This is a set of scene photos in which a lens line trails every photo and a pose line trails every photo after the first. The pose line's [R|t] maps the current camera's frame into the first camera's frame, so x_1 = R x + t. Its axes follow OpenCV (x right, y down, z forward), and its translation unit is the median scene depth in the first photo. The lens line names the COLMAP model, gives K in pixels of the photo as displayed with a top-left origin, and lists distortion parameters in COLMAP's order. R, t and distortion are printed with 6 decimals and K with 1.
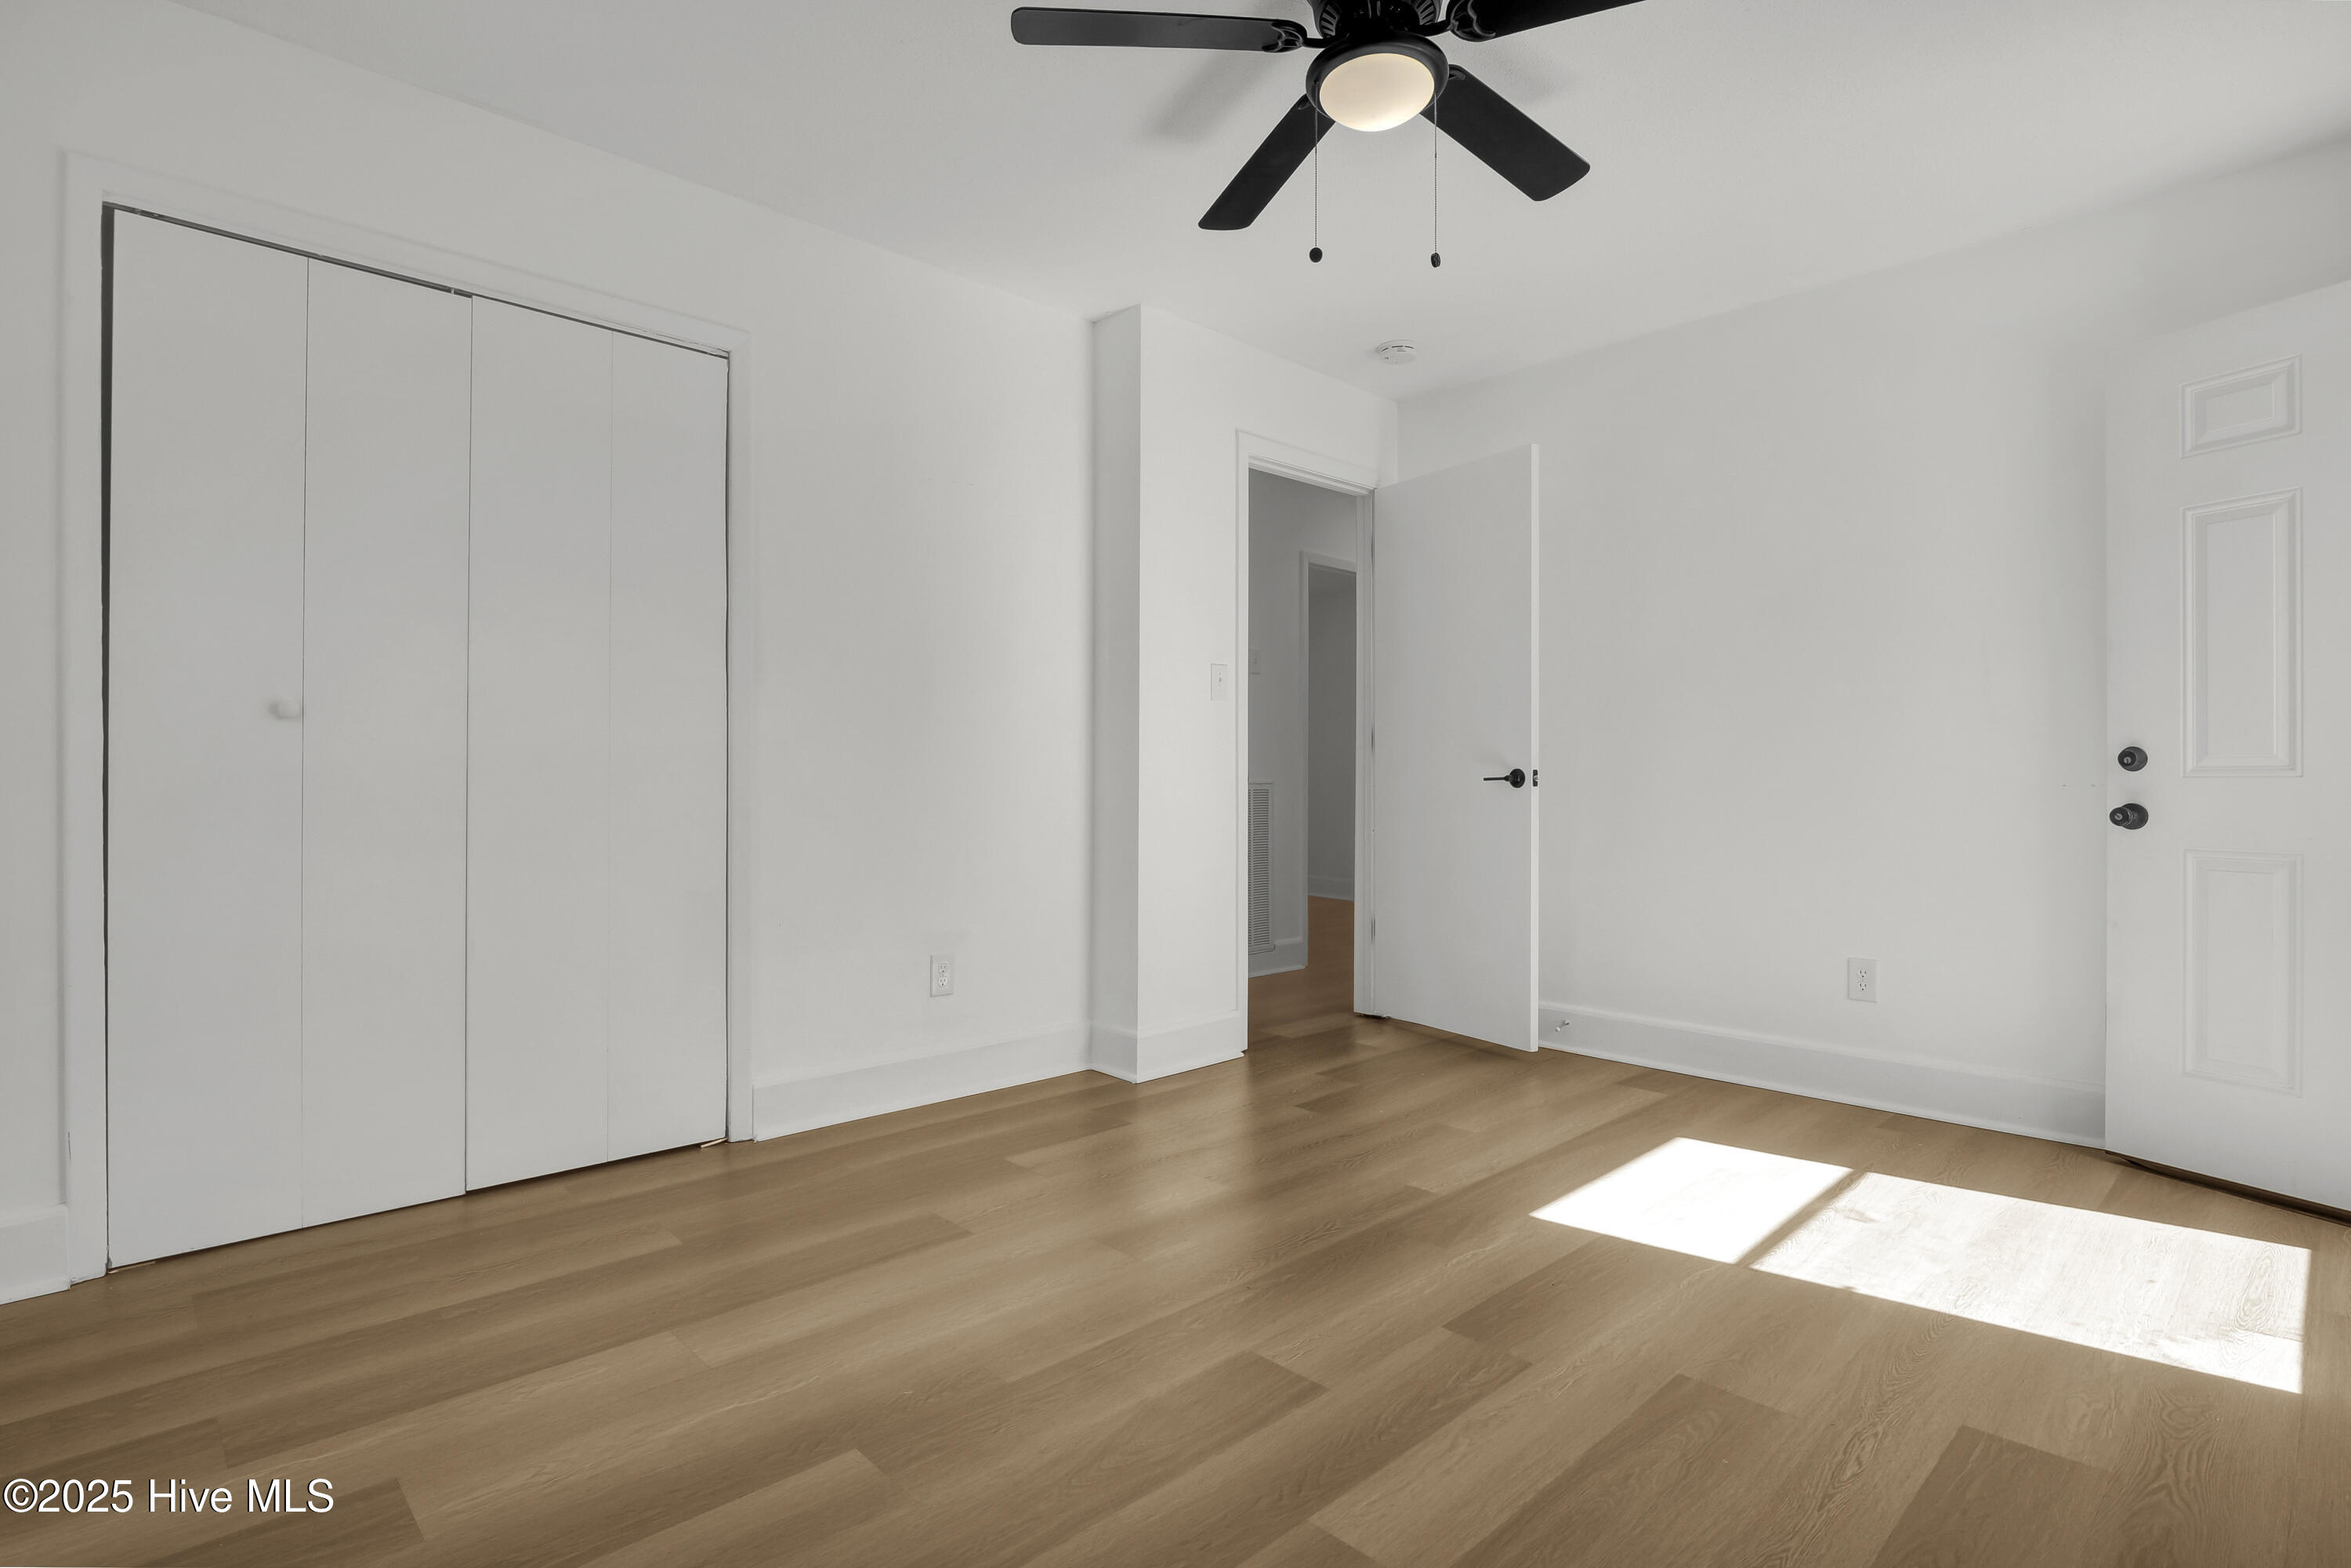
lens RADIAL K [[1172.9, 0, 1168.4], [0, 1172.9, 774.6], [0, 0, 1]] dist [-0.008961, -0.001162]
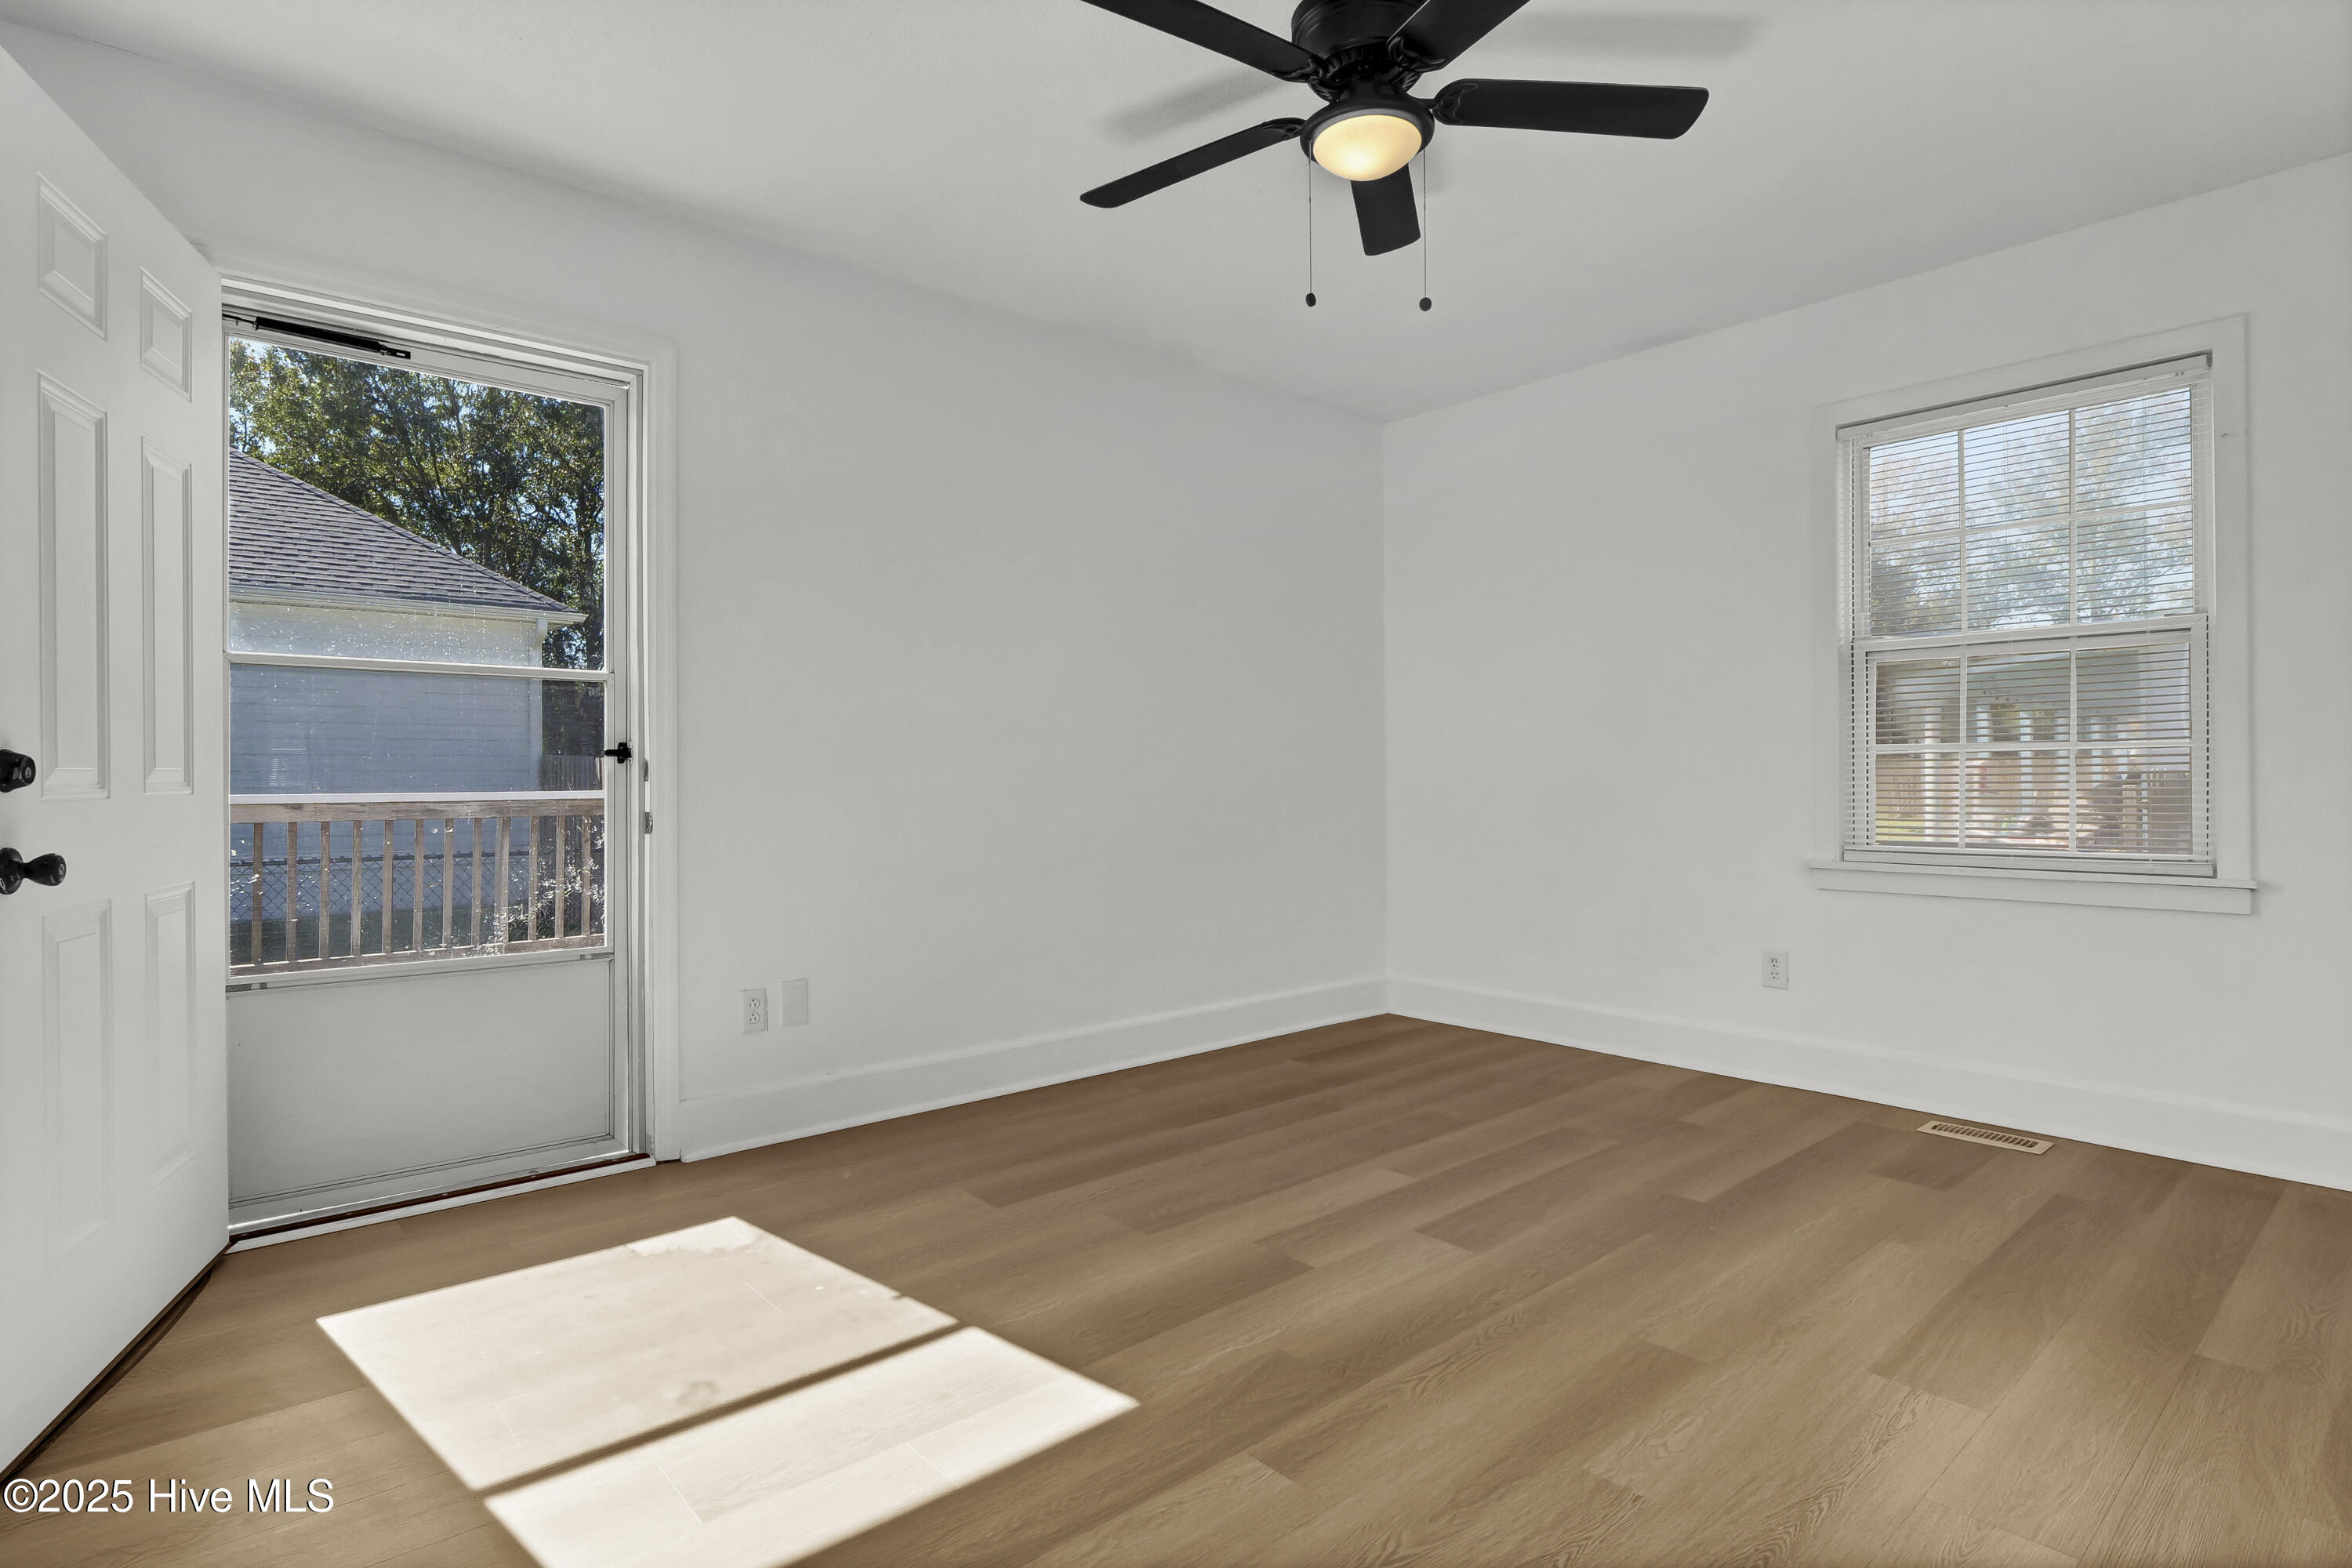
lens RADIAL K [[1173.4, 0, 1168.9], [0, 1173.4, 774.5], [0, 0, 1]] dist [-0.008961, -0.001162]
pose [[-0.999081, -0.000675, 0.042852, 0.349272], [-0.000463, 0.999988, 0.004966, -0.021591], [-0.042855, 0.004942, -0.999069, 2.292999]]
